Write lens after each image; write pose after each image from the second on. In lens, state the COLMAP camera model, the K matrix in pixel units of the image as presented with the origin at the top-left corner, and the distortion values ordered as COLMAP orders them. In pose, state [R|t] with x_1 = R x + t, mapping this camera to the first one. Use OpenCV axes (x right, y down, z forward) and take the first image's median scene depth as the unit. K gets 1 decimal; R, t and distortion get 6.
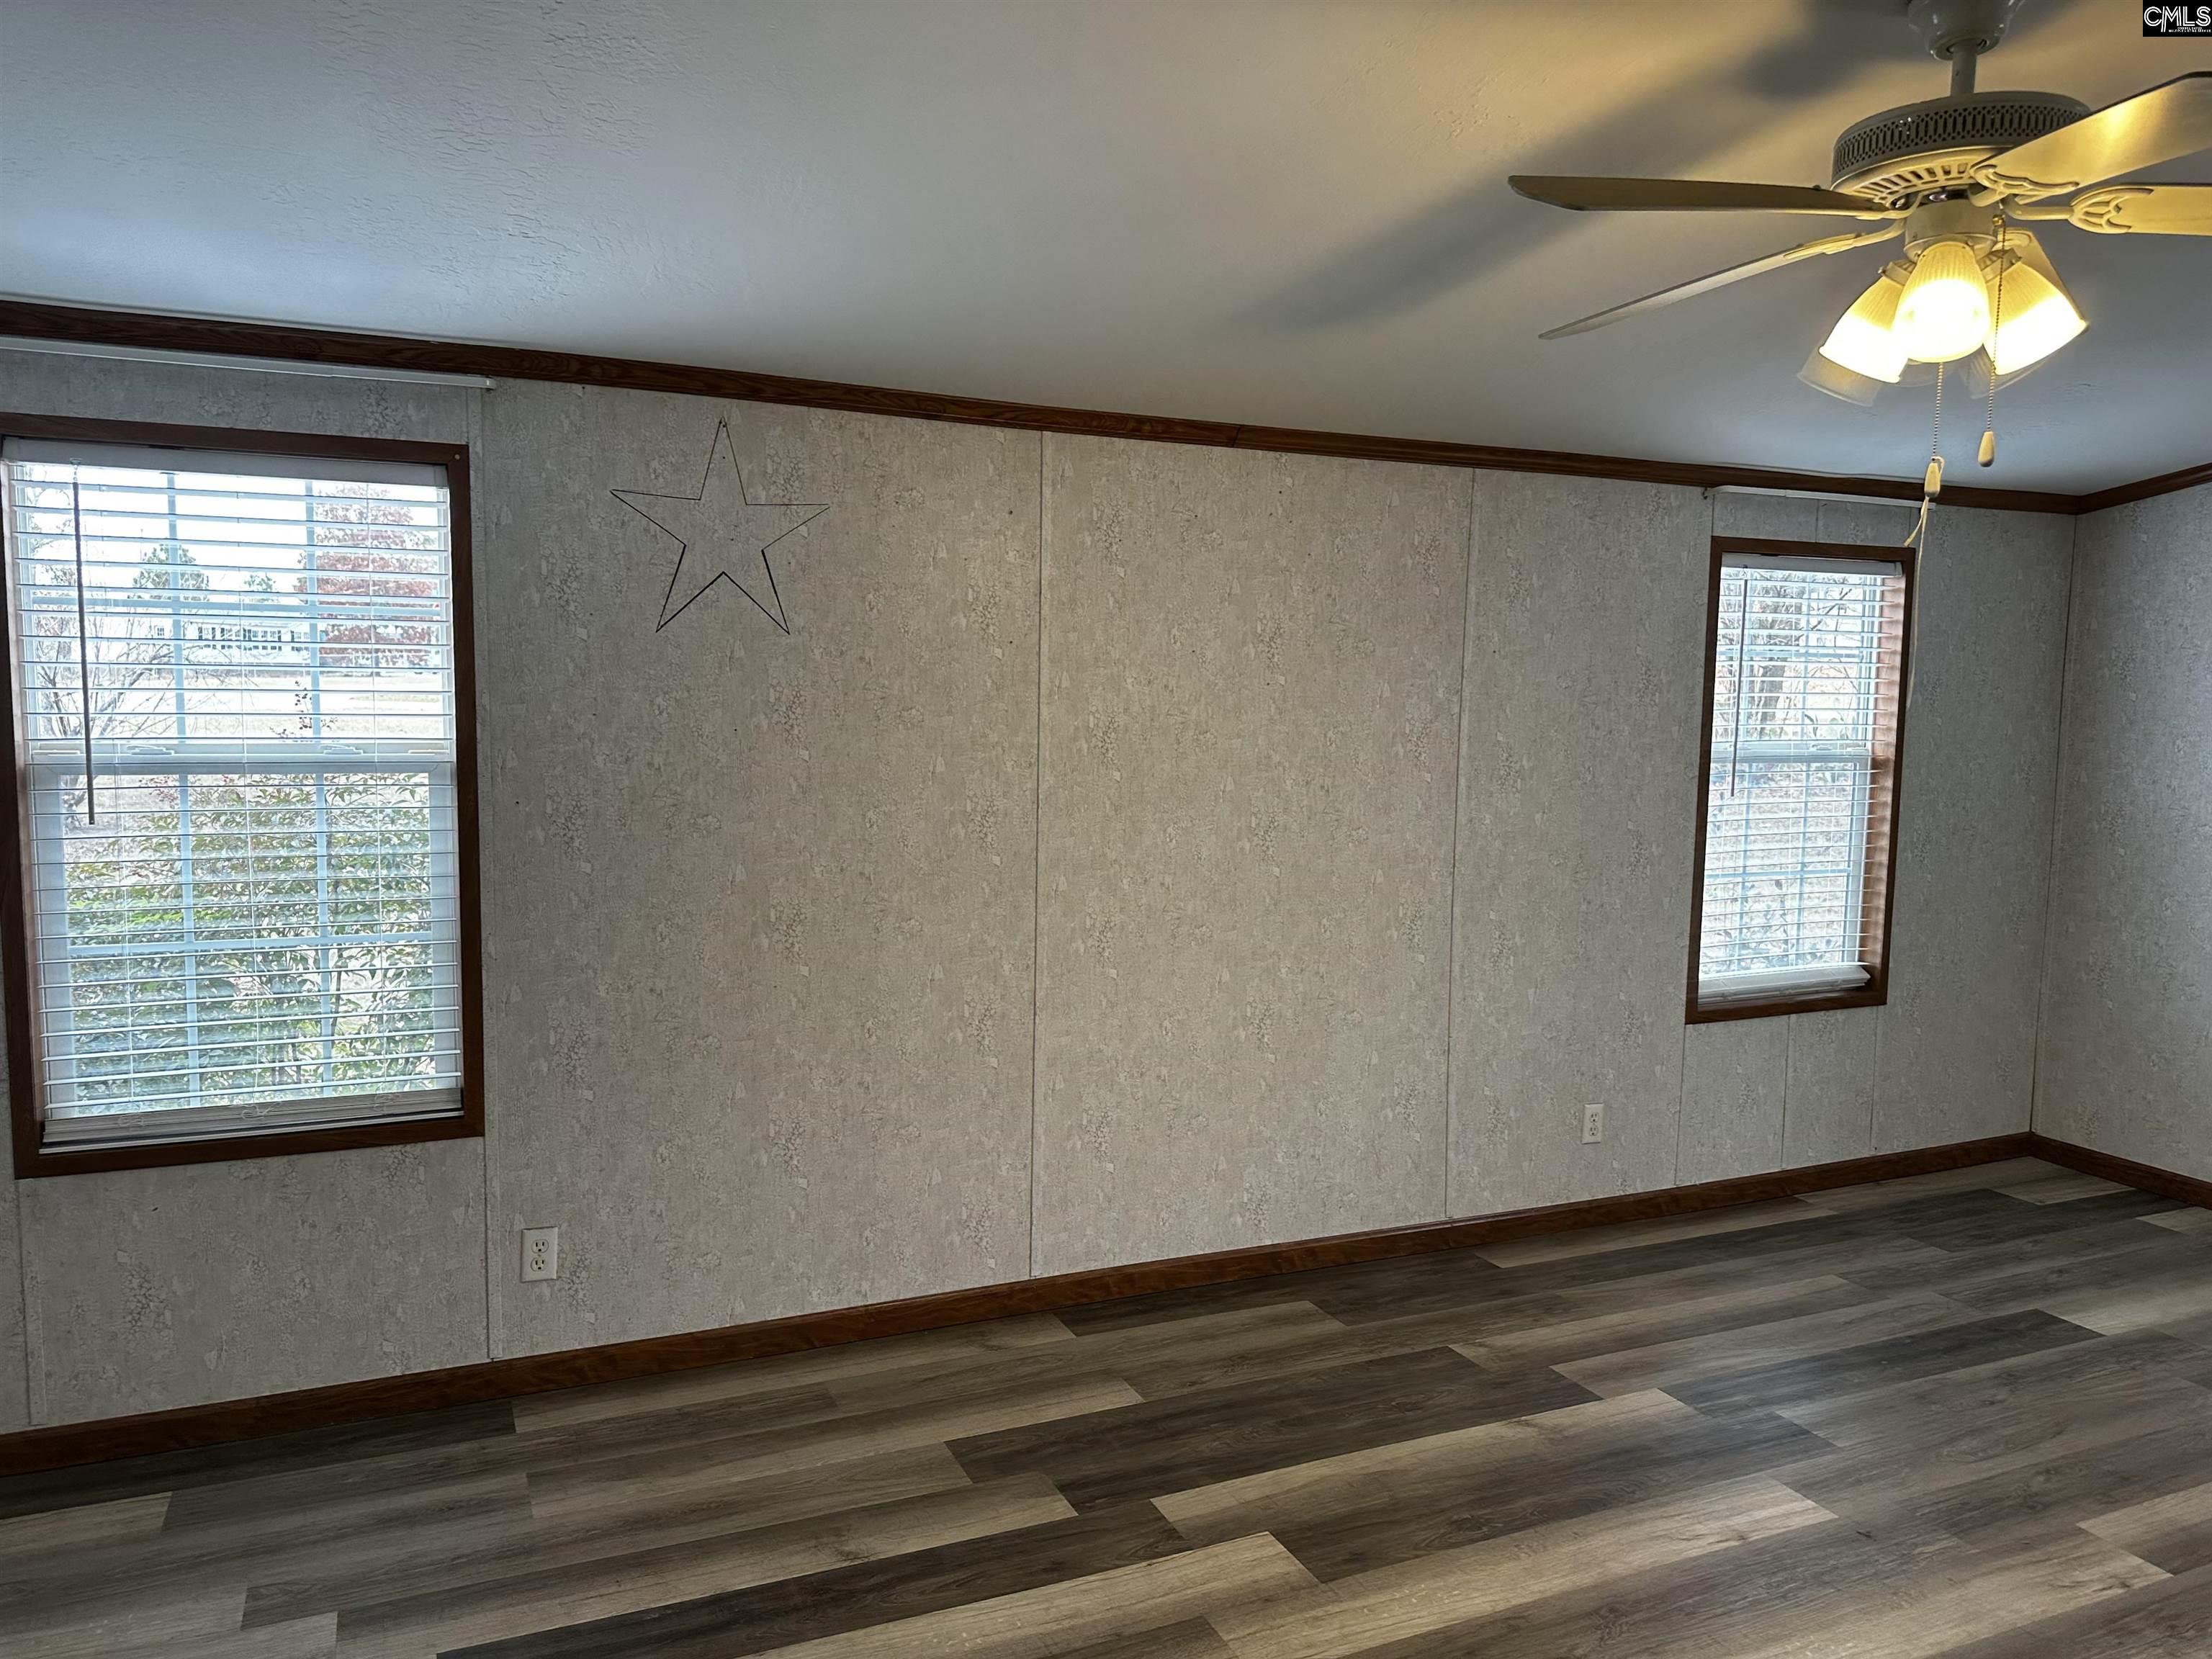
lens RADIAL K [[1542.3, 0, 1097.5], [0, 1542.3, 836.6], [0, 0, 1]] dist [0.117856, -0.174133]
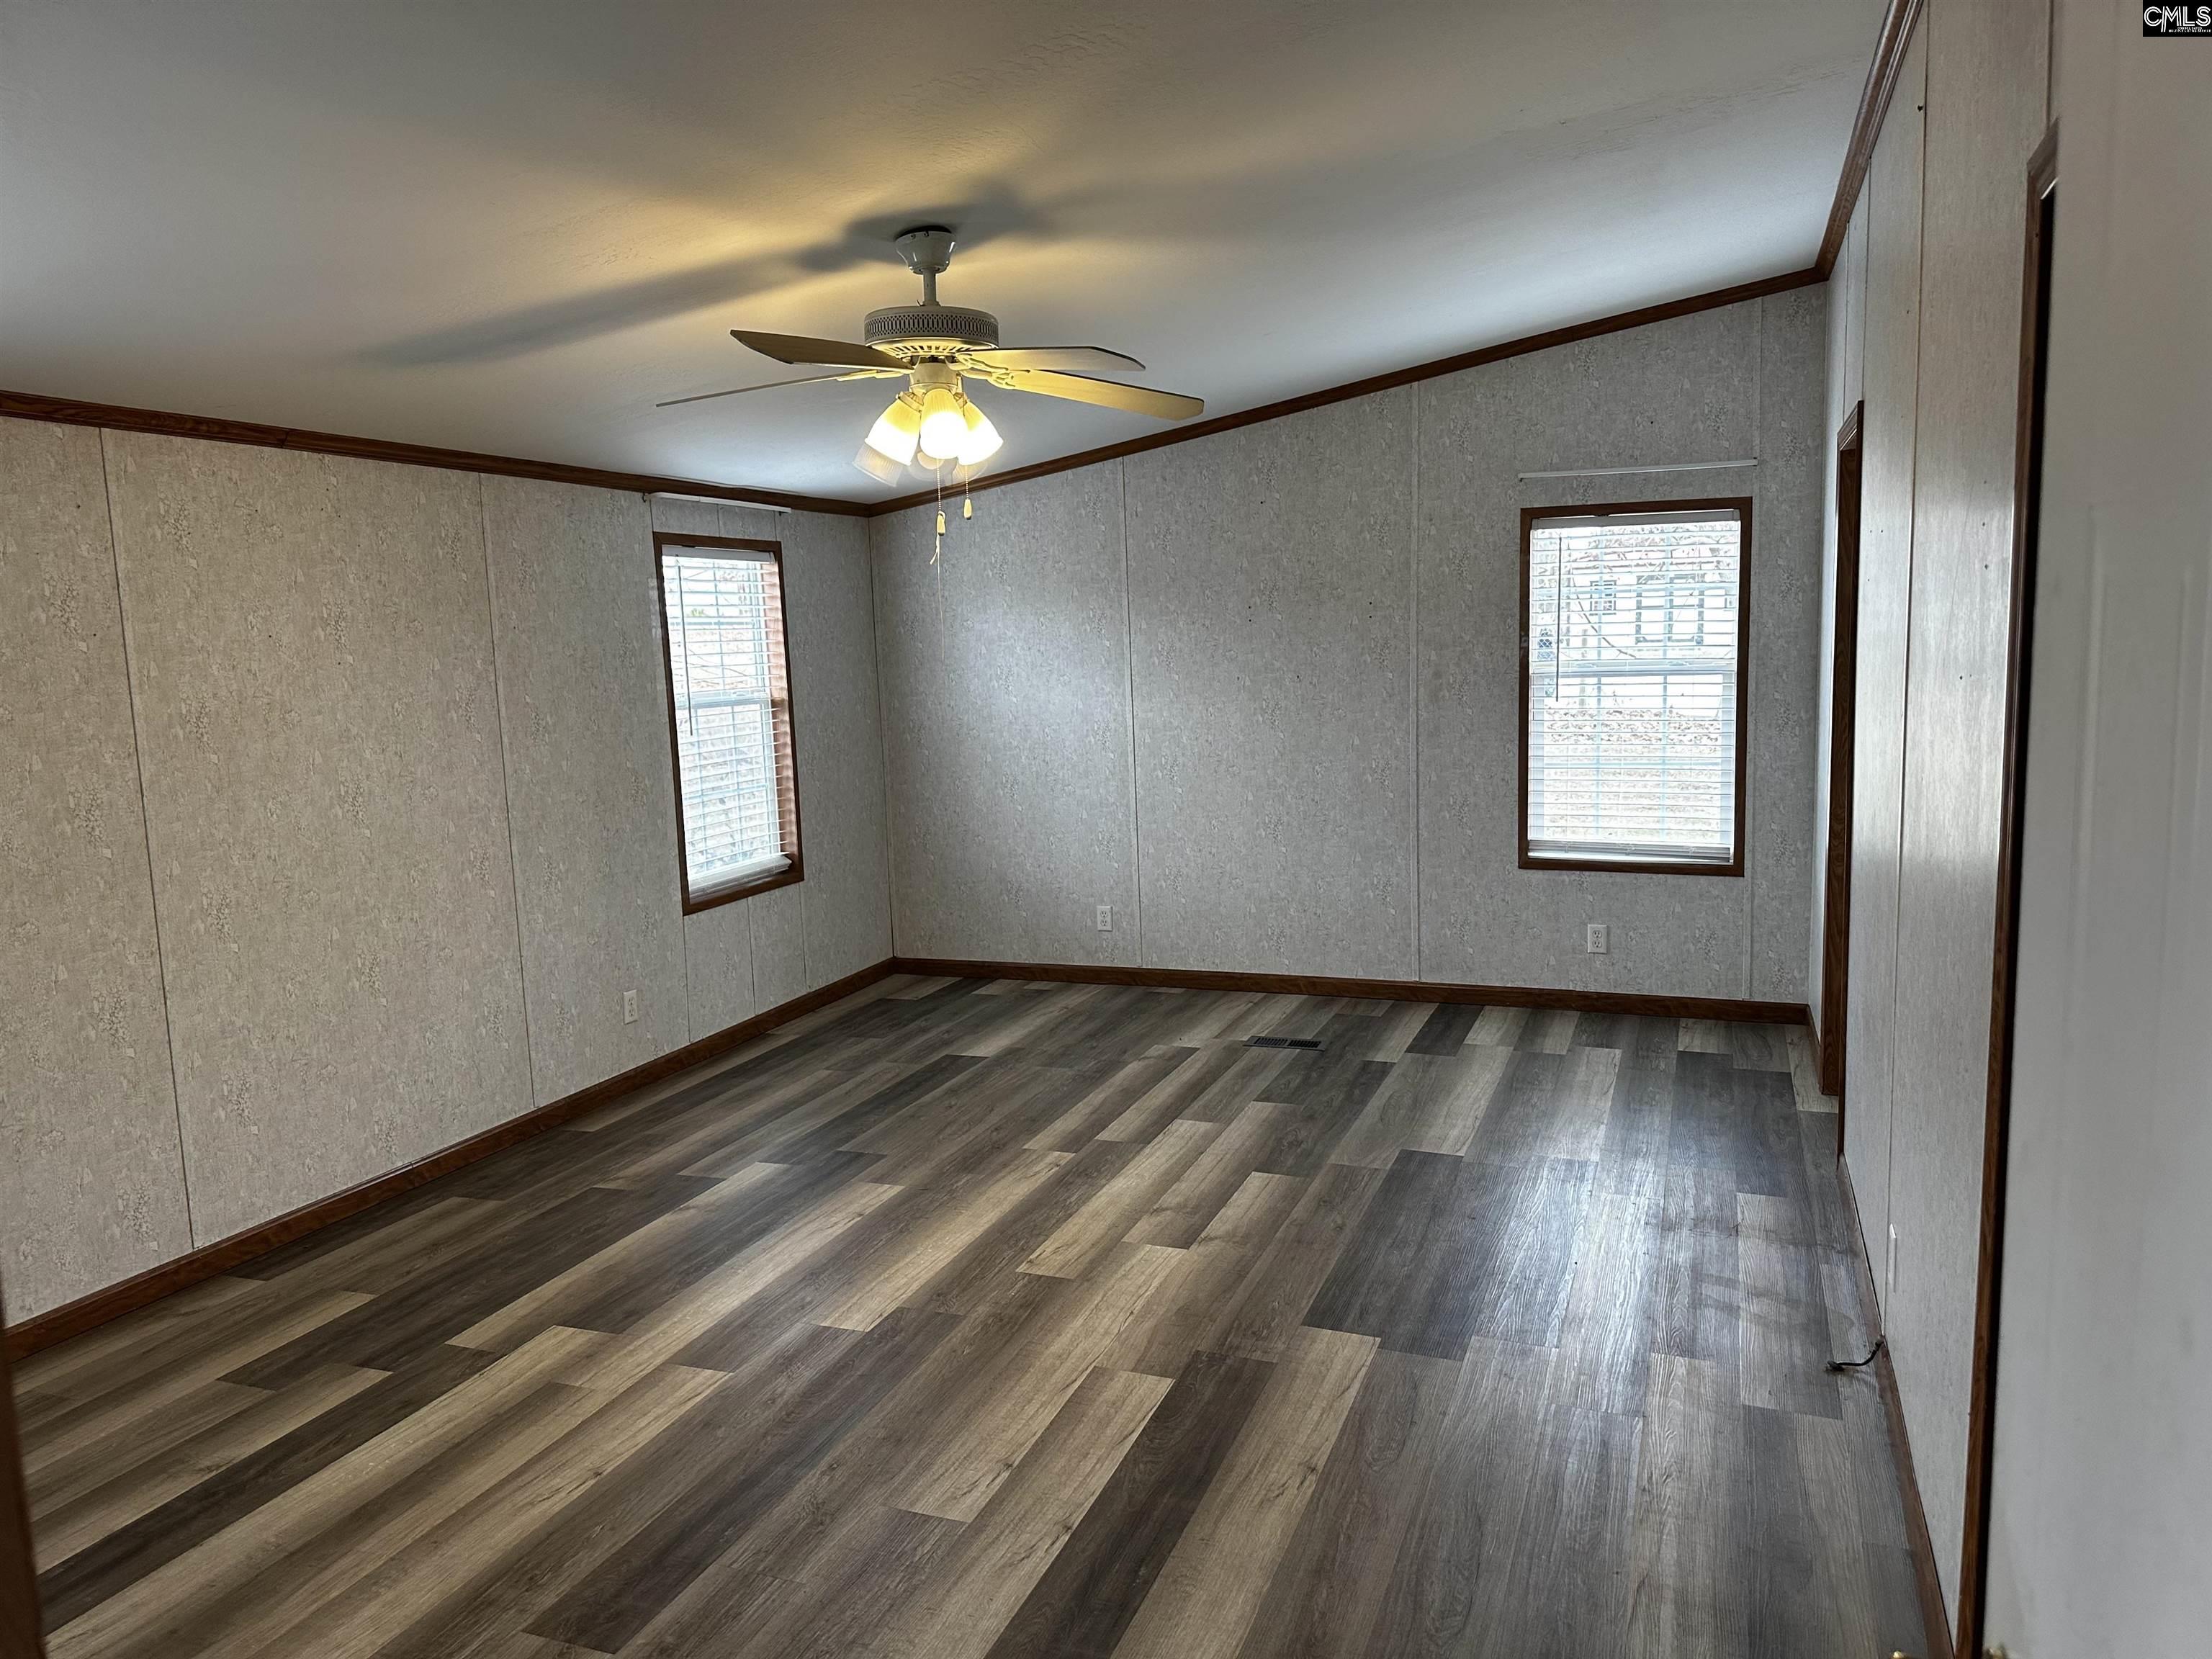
lens RADIAL K [[1542.3, 0, 1097.5], [0, 1542.3, 836.6], [0, 0, 1]] dist [0.117856, -0.174133]
pose [[0.711200, -0.130105, 0.690845, -0.294070], [0.114303, 0.991049, 0.068972, 0.007725], [-0.693634, 0.029913, 0.719706, -0.173025]]
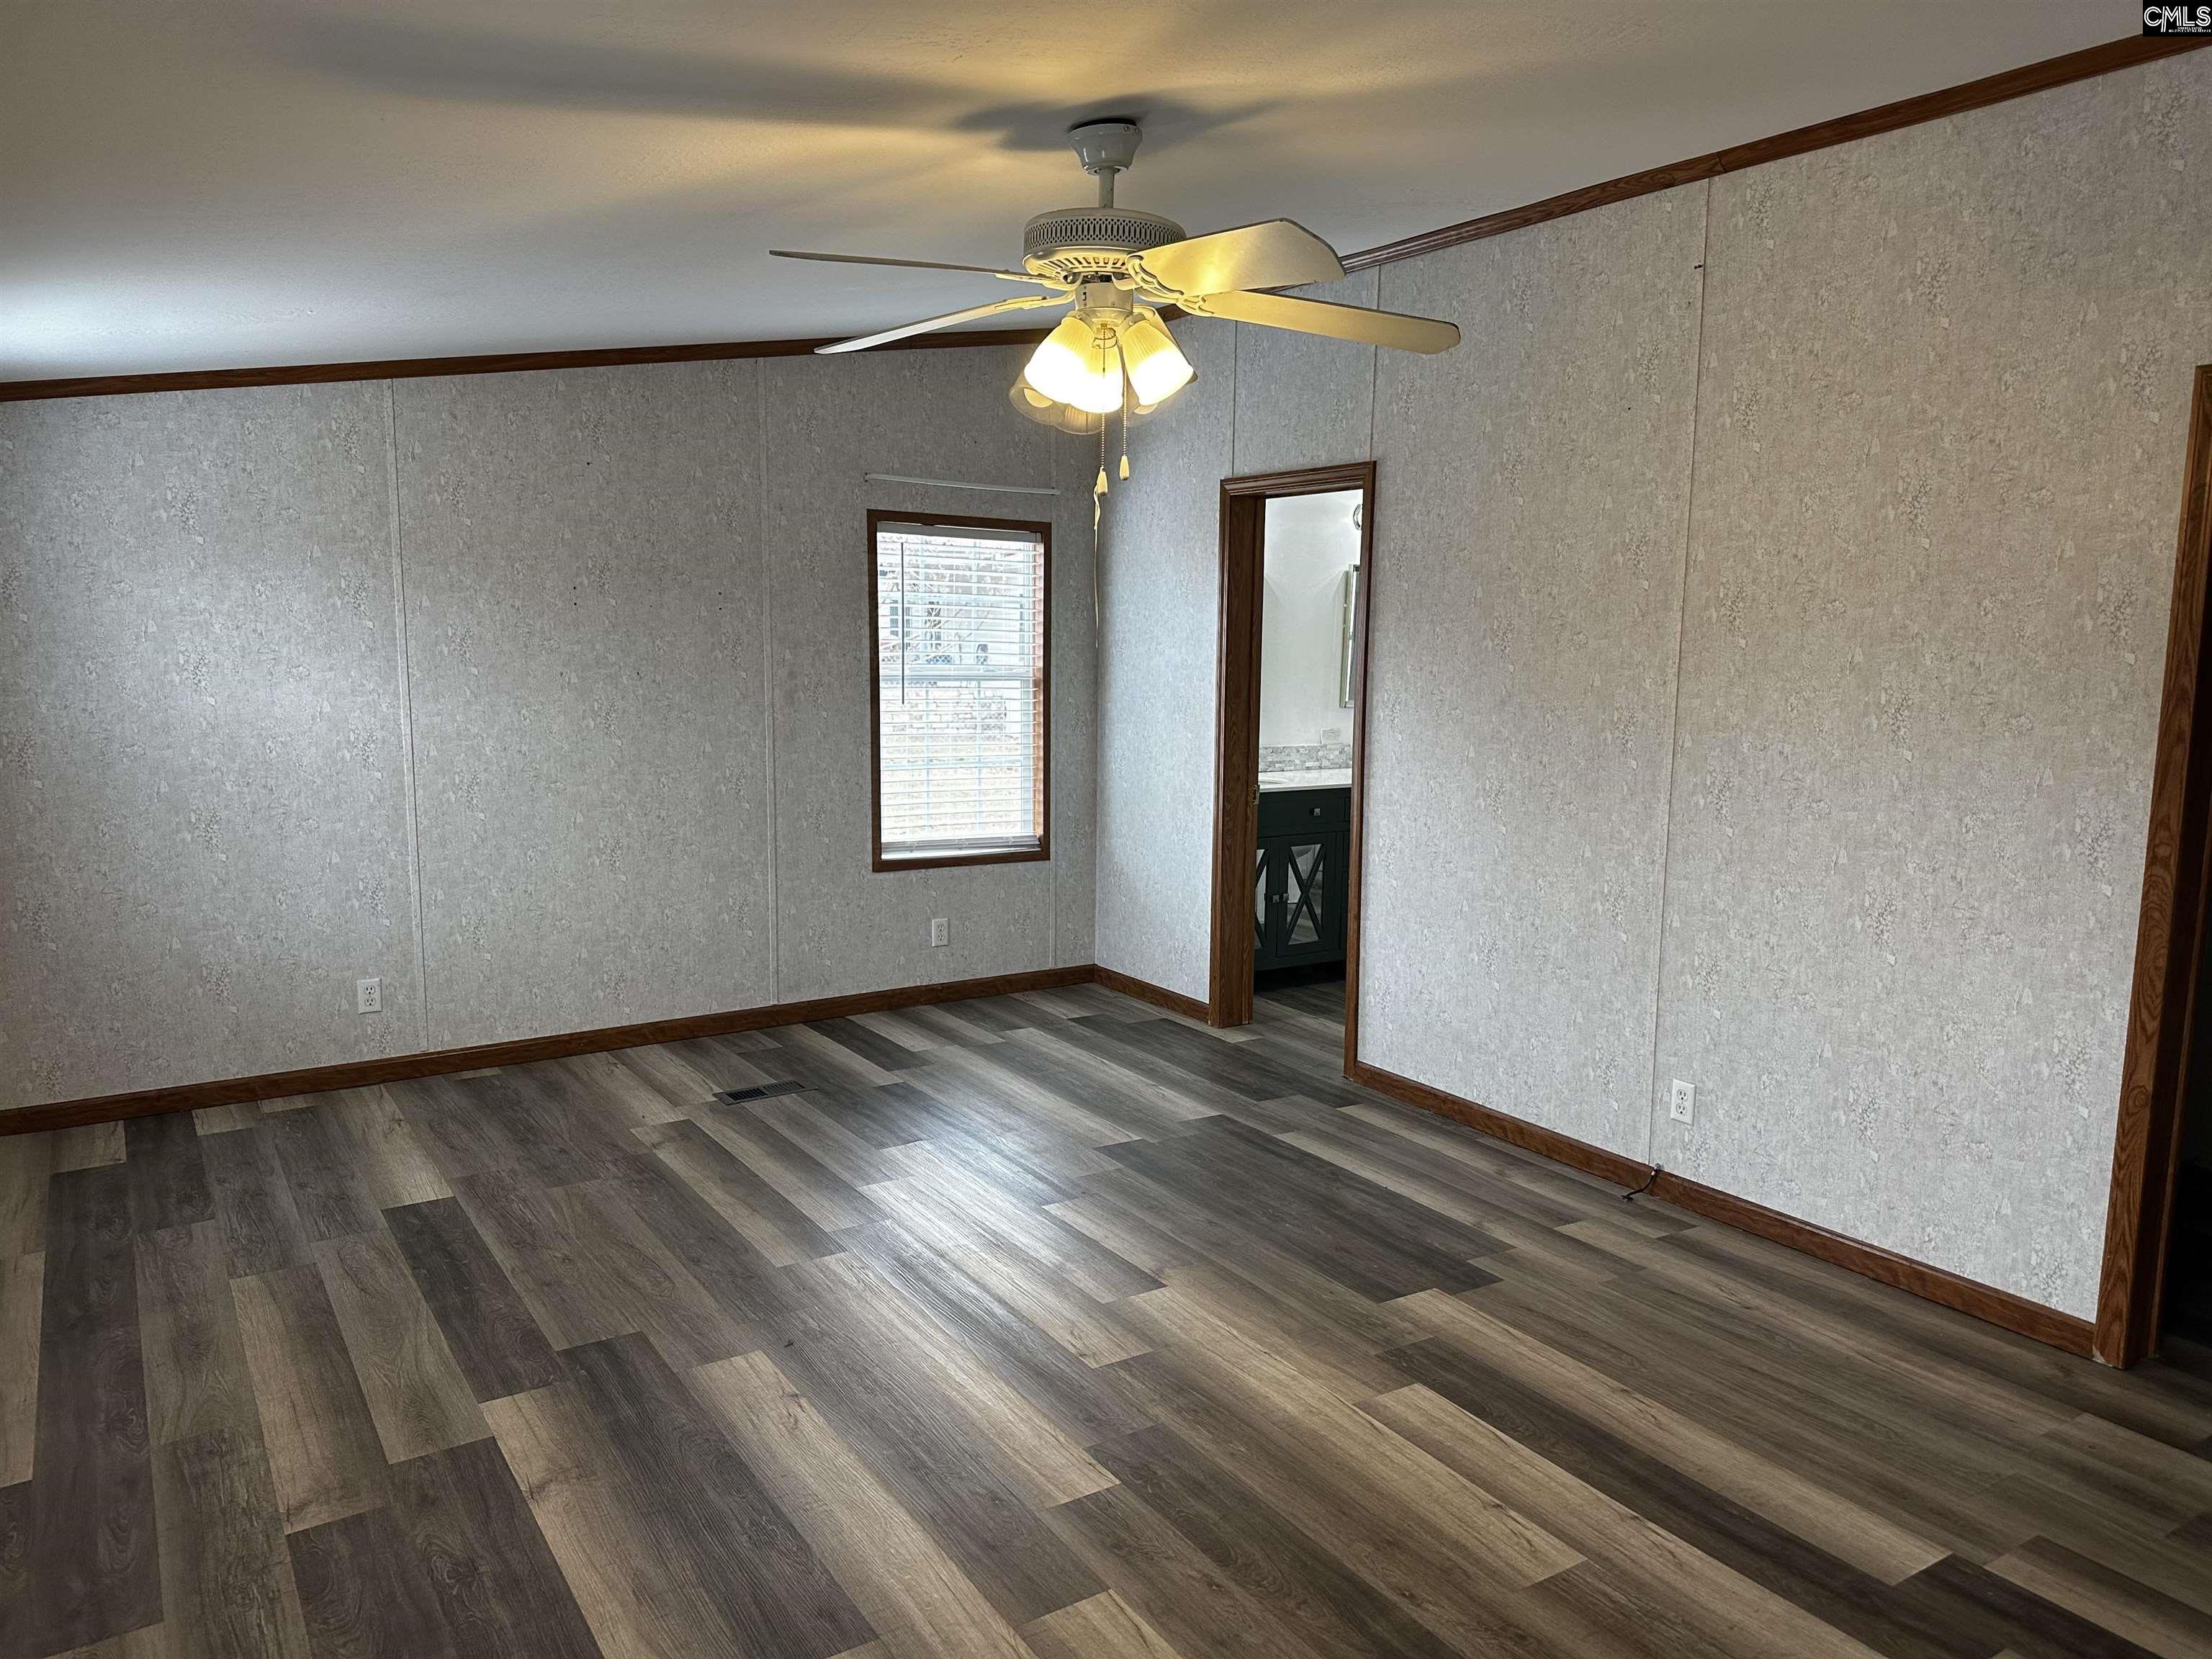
lens RADIAL K [[1549.5, 0, 1134.7], [0, 1549.5, 833.9], [0, 0, 1]] dist [0.086052, -0.156450]
pose [[-0.175358, -0.148271, 0.973276, -0.461435], [0.083399, 0.982803, 0.164749, -0.074174], [-0.980966, 0.110060, -0.159977, 0.638676]]
